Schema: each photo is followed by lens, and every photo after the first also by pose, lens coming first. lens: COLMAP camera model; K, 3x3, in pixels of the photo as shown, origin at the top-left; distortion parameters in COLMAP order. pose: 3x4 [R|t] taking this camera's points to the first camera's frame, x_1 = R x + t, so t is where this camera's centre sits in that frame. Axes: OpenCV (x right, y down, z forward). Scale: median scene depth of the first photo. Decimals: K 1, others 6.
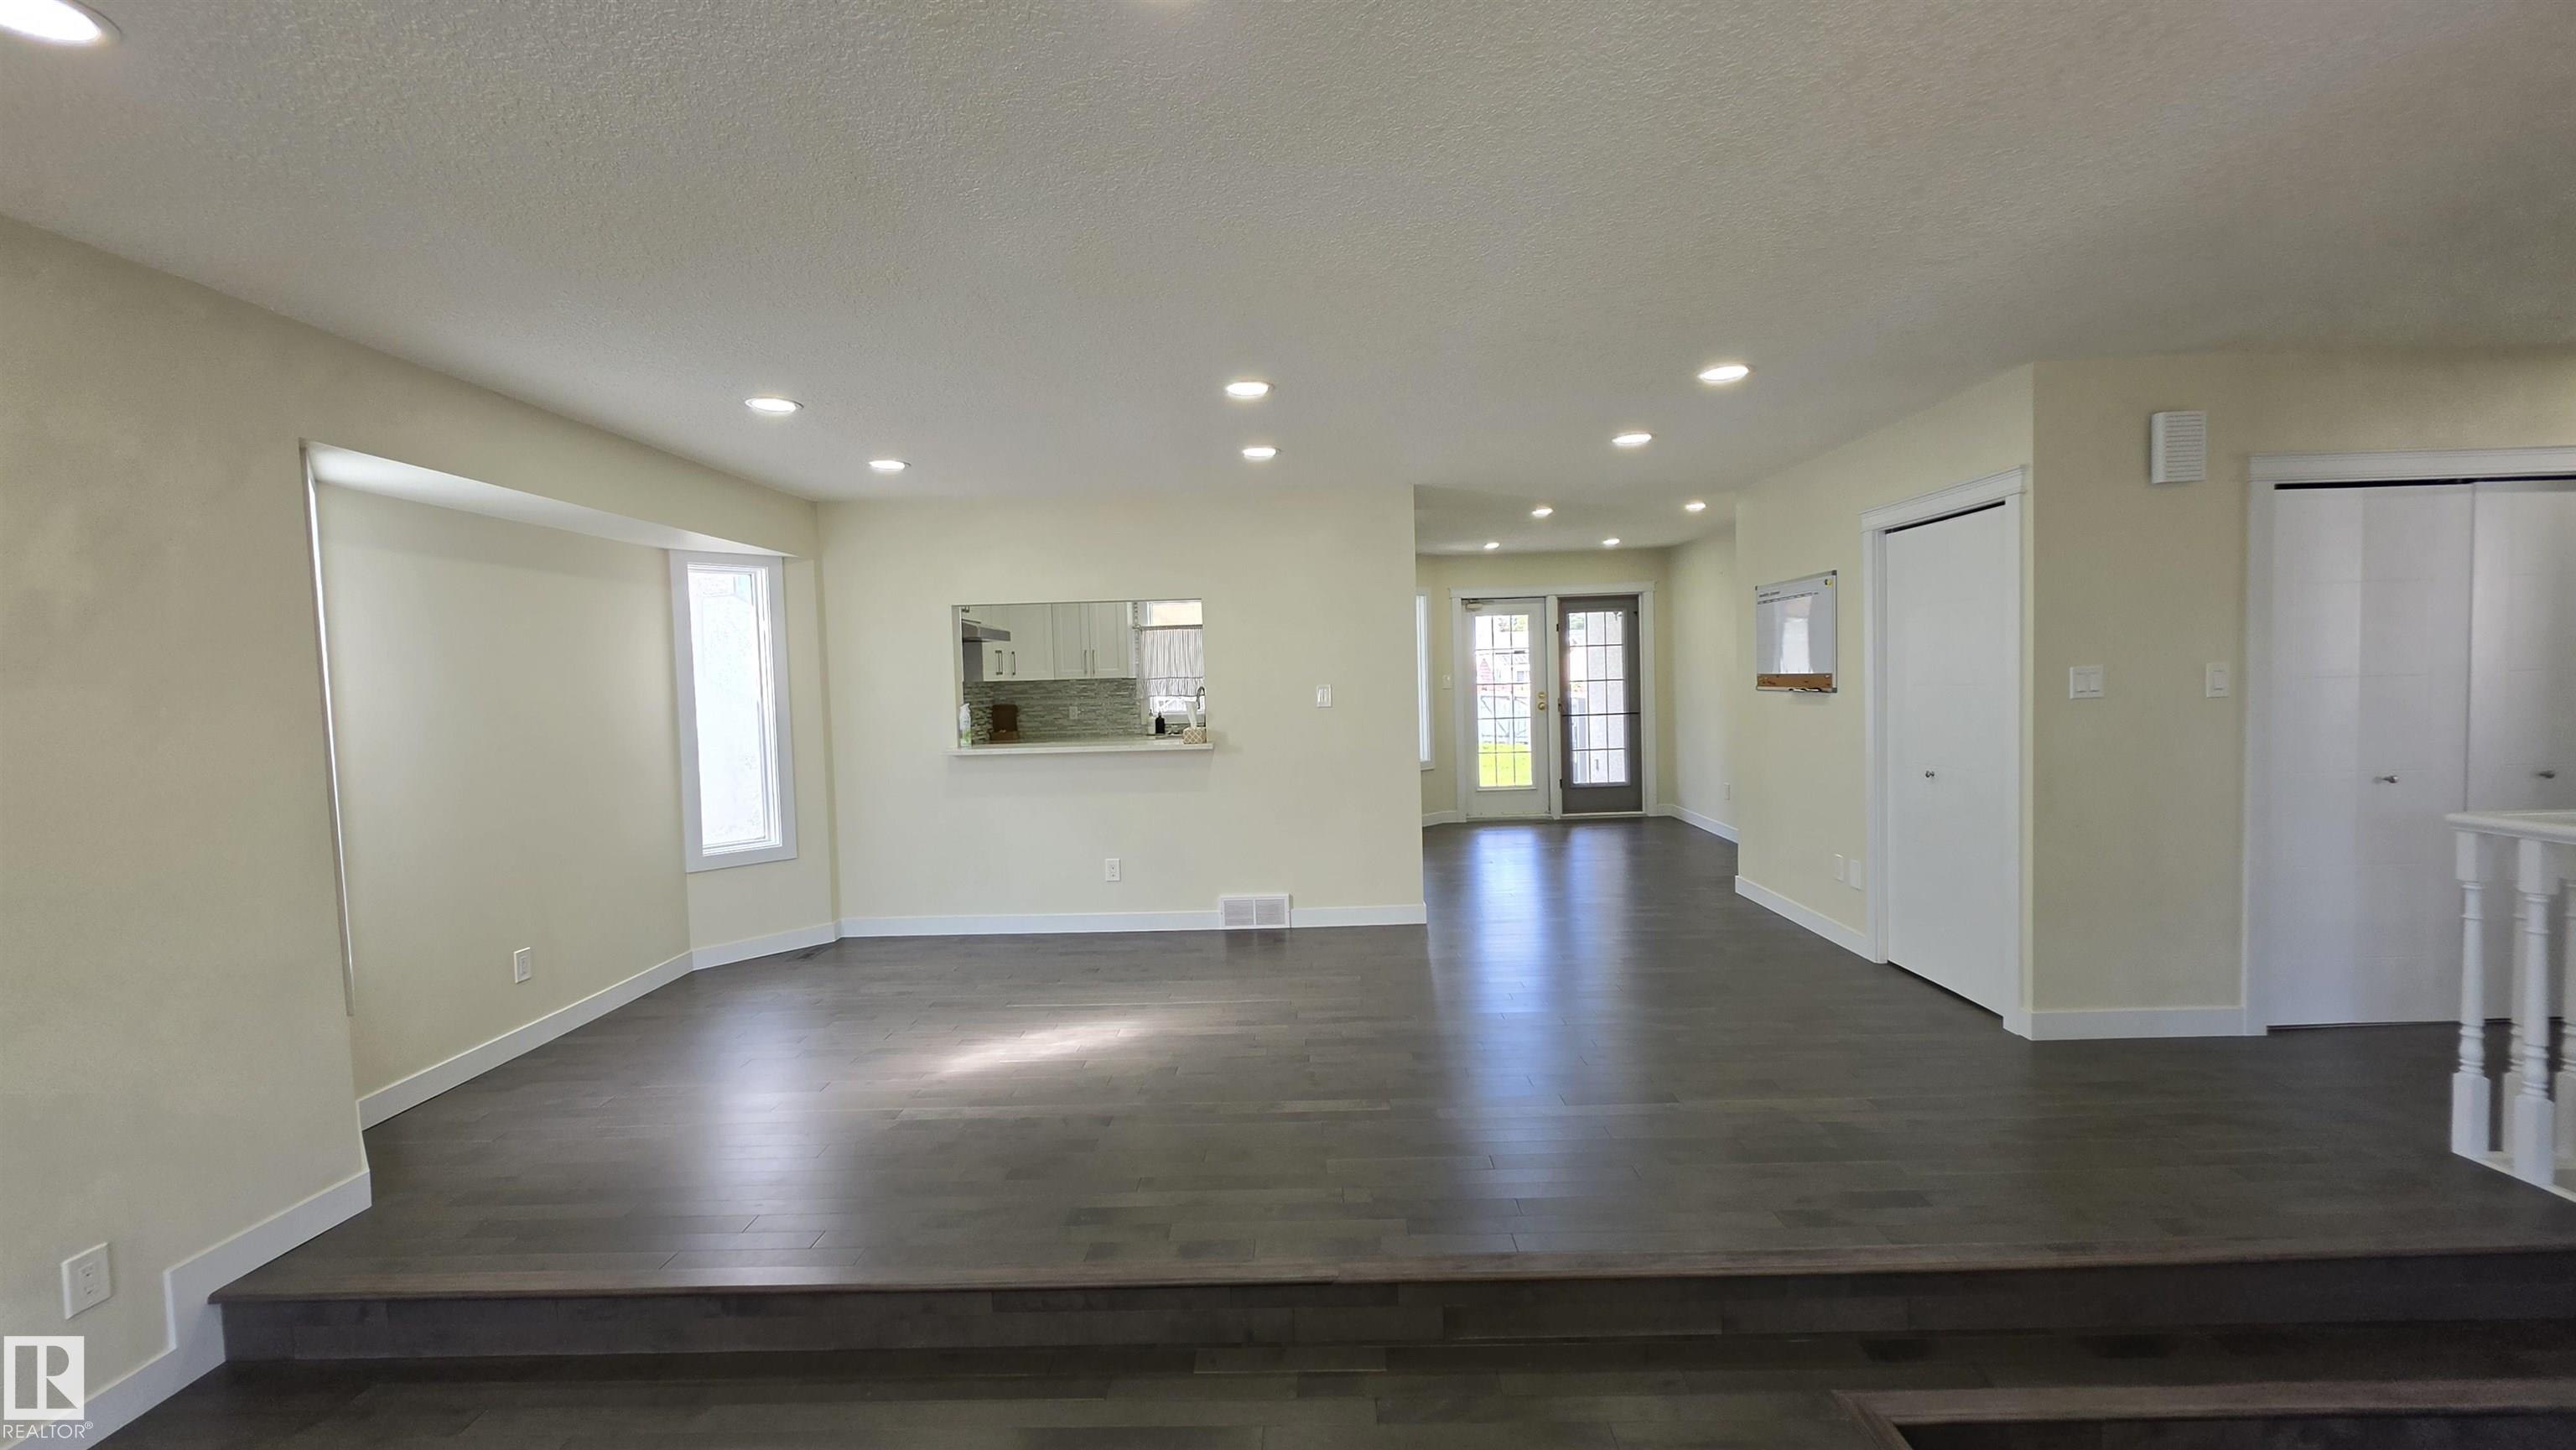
lens RADIAL K [[1009.2, 0, 1288.0], [0, 1009.2, 725.0], [0, 0, 1]] dist [-0.019361, -0.000009]
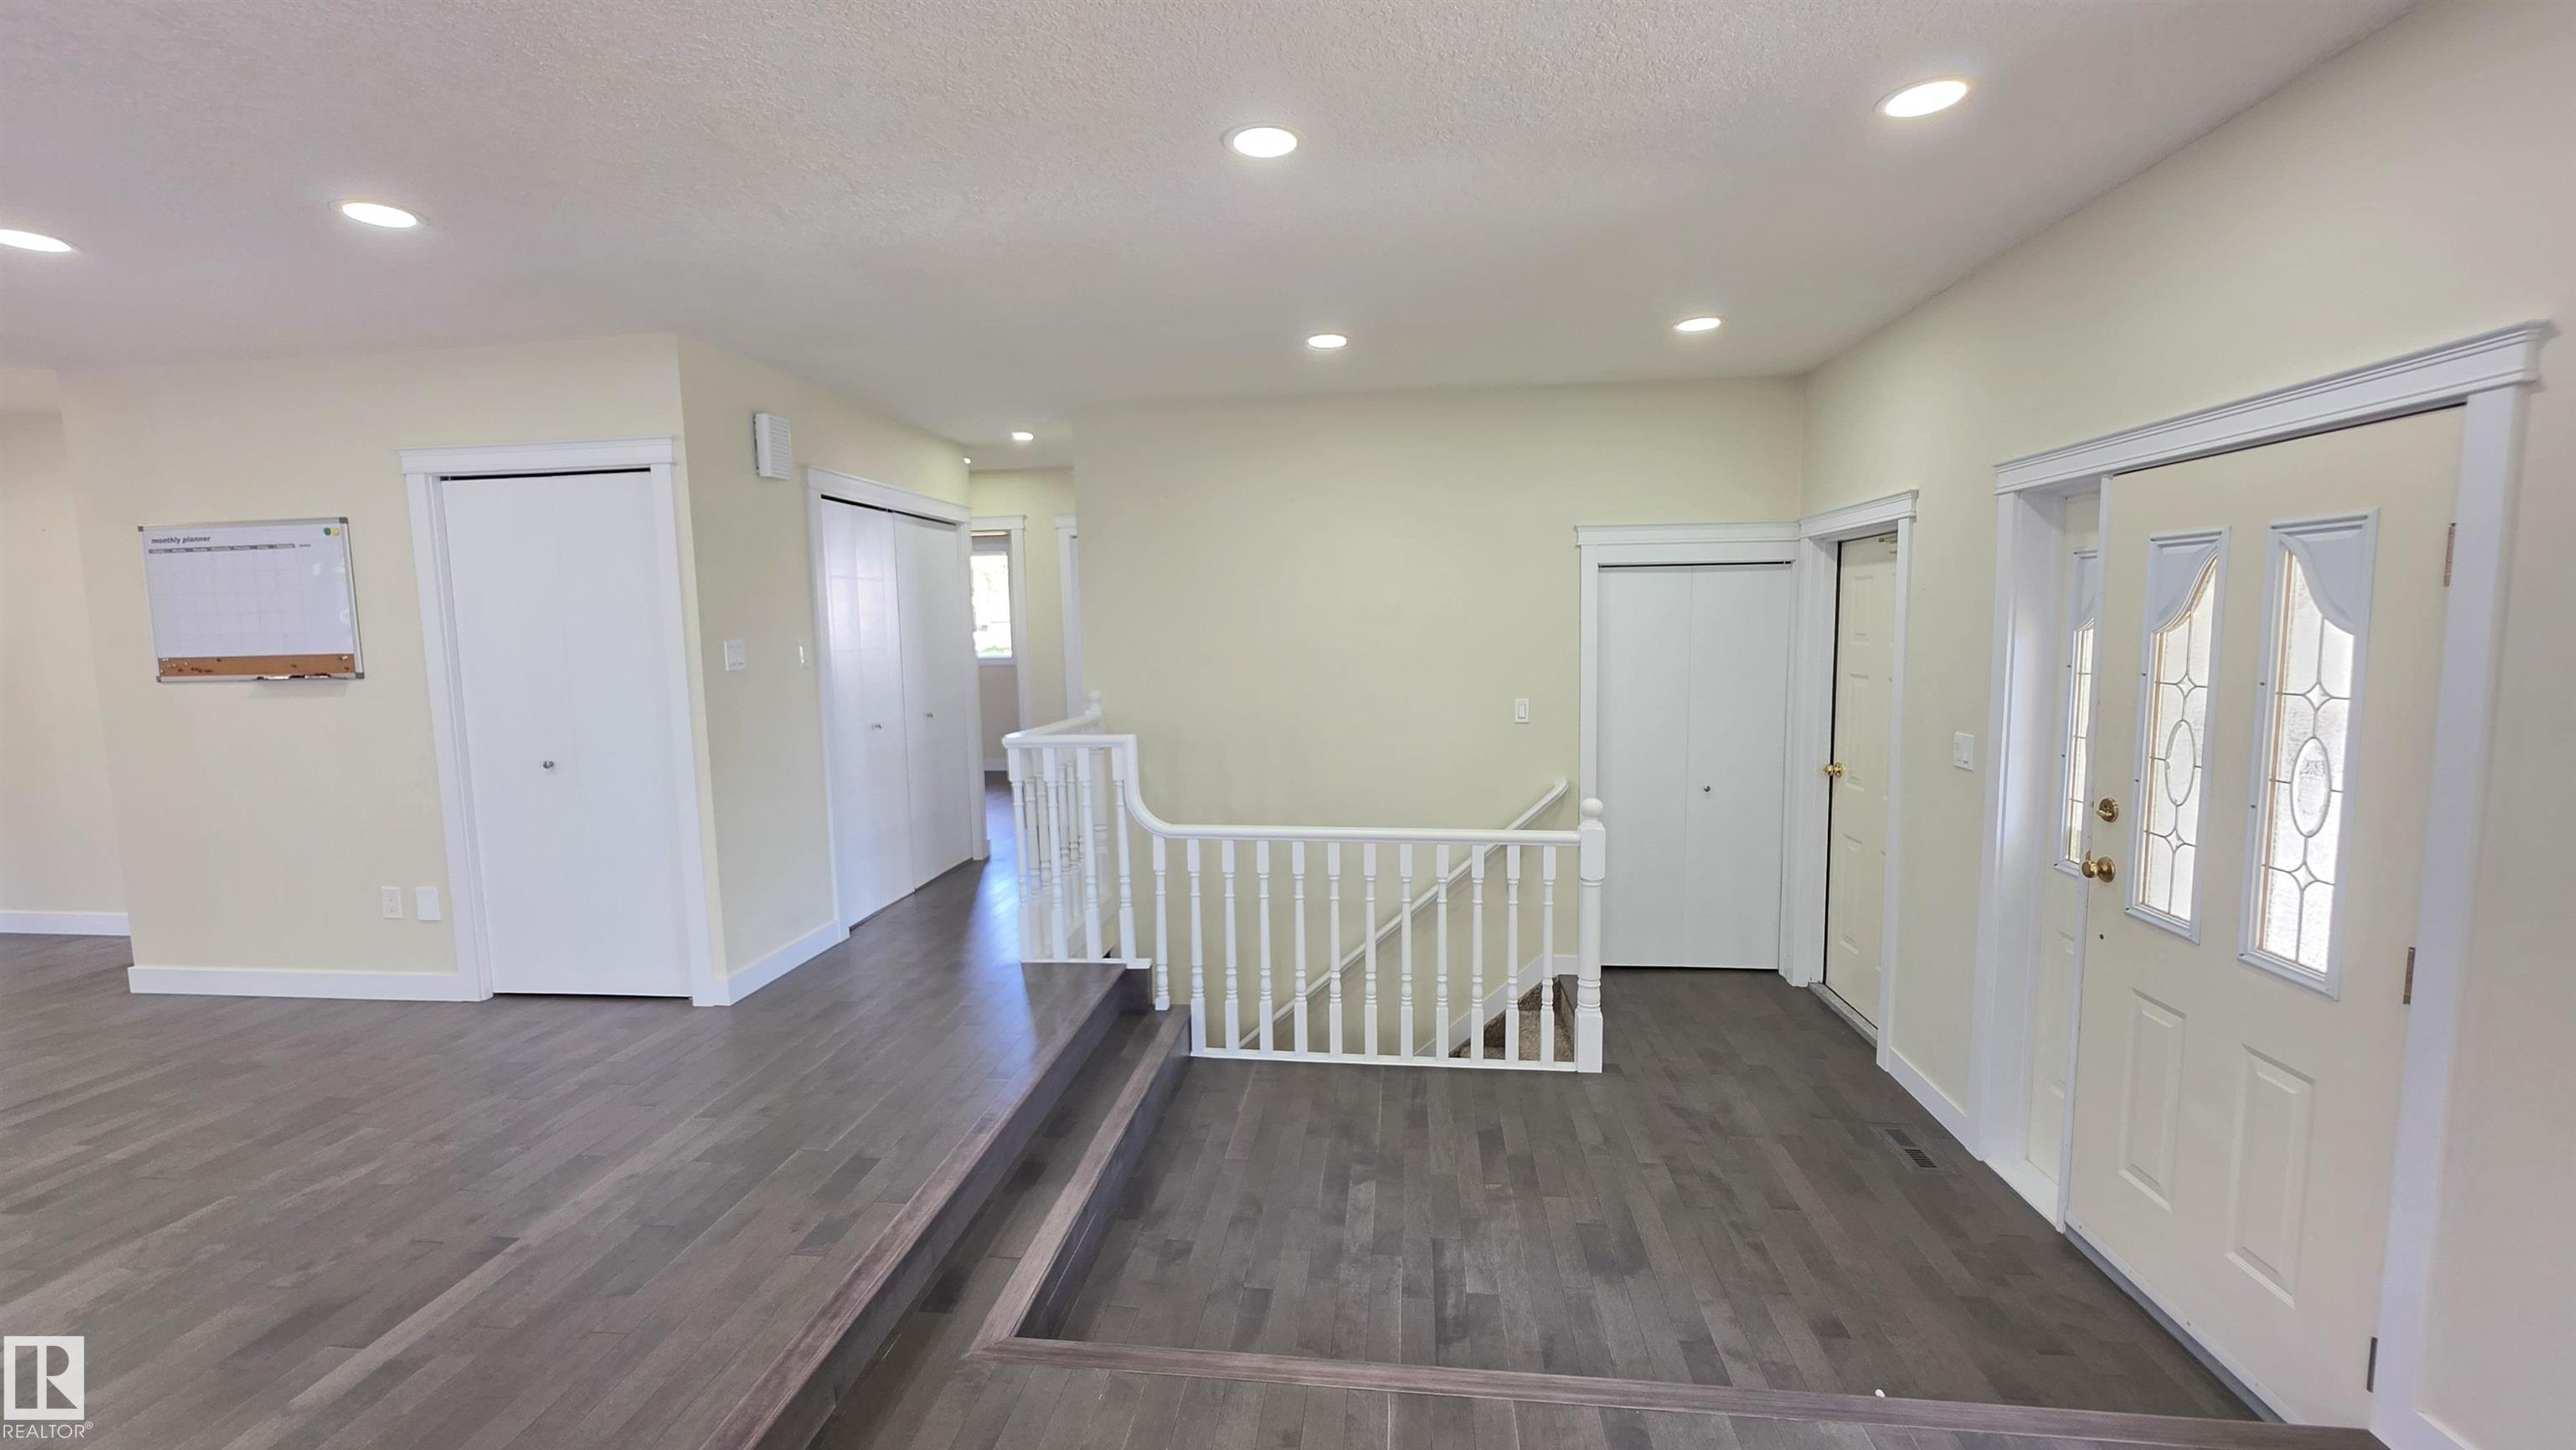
lens RADIAL K [[1009.2, 0, 1288.0], [0, 1009.2, 725.0], [0, 0, 1]] dist [-0.019361, -0.000009]
pose [[0.075197, -0.069852, 0.994719, -0.219086], [0.064514, 0.995794, 0.065050, -0.000218], [-0.995080, 0.059282, 0.079387, 0.330630]]
